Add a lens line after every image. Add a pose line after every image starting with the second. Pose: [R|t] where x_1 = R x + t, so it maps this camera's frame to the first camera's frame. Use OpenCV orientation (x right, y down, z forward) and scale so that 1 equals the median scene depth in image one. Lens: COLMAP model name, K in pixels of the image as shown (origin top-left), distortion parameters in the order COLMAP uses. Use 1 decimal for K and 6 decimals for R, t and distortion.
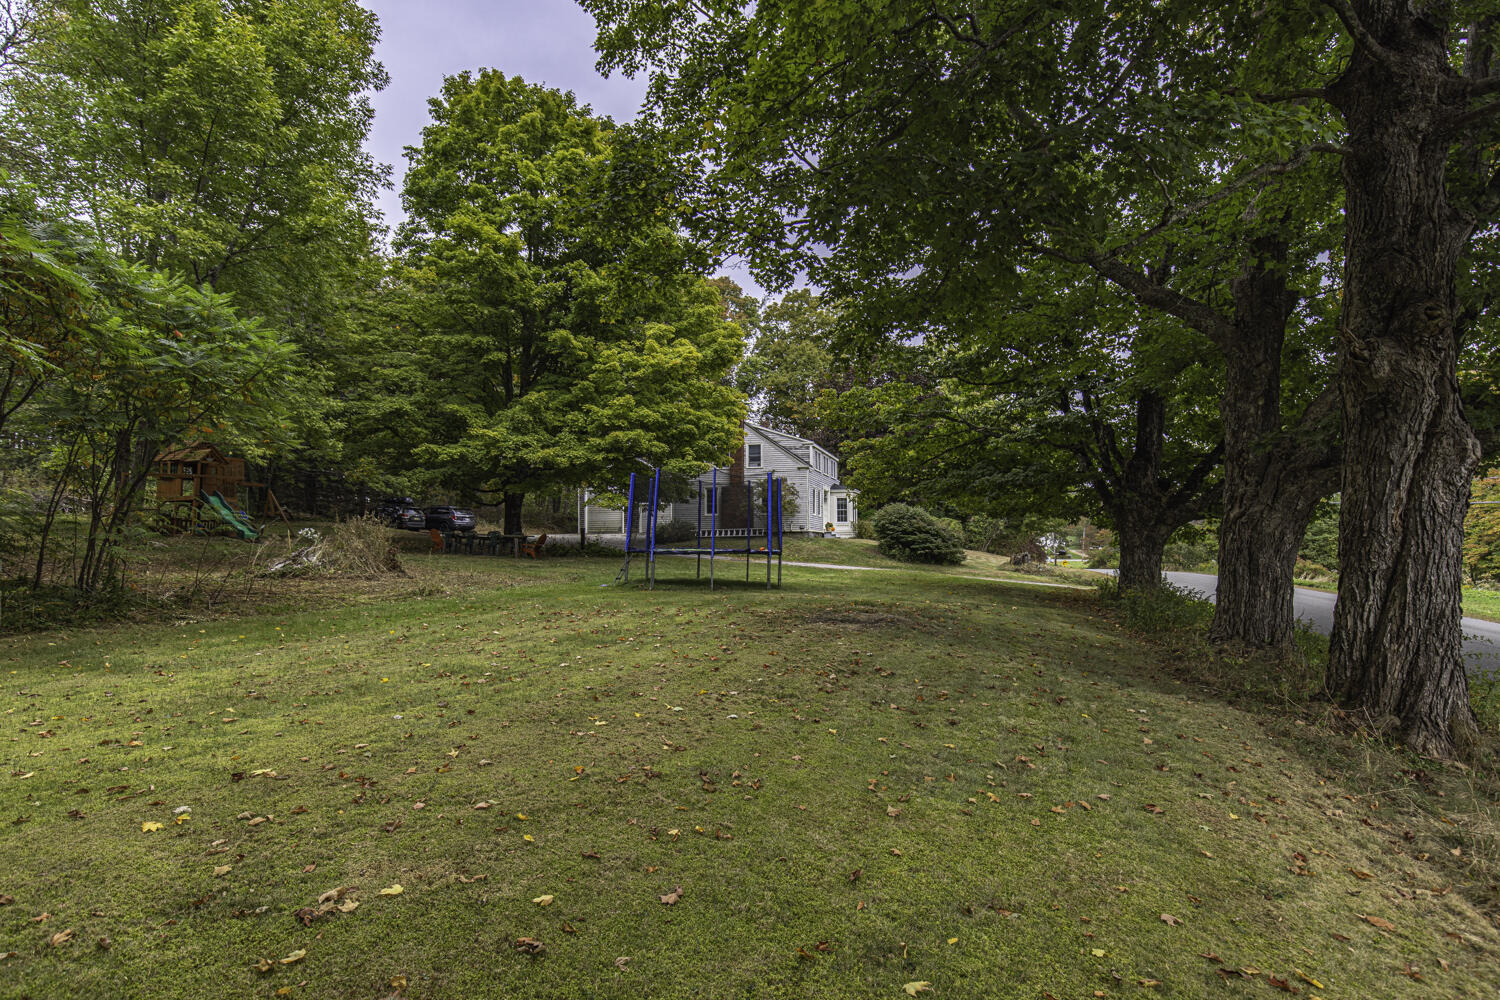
lens RADIAL K [[812.9, 0, 747.4], [0, 812.9, 499.2], [0, 0, 1]] dist [0.000368, 0.000002]
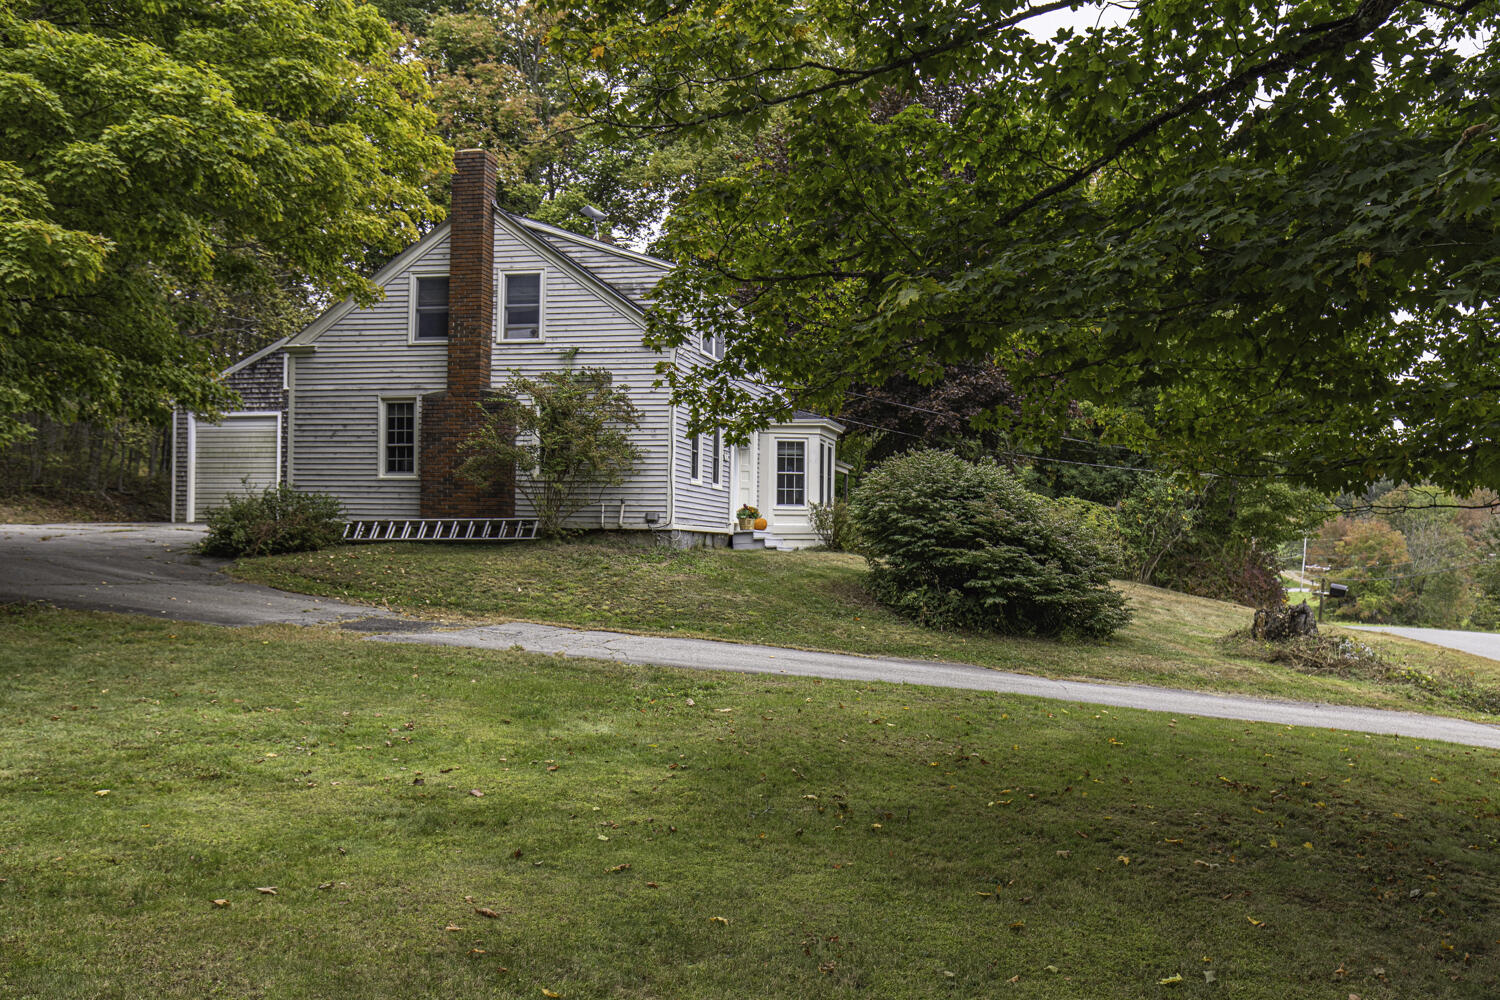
lens RADIAL K [[1400.4, 0, 751.2], [0, 1400.4, 502.1], [0, 0, 1]] dist [-0.001037, 0.000000]
pose [[0.999277, 0.019625, 0.032565, 0.088641], [-0.020403, 0.999510, 0.023730, 0.013077], [-0.032084, -0.024377, 0.999188, 0.406396]]
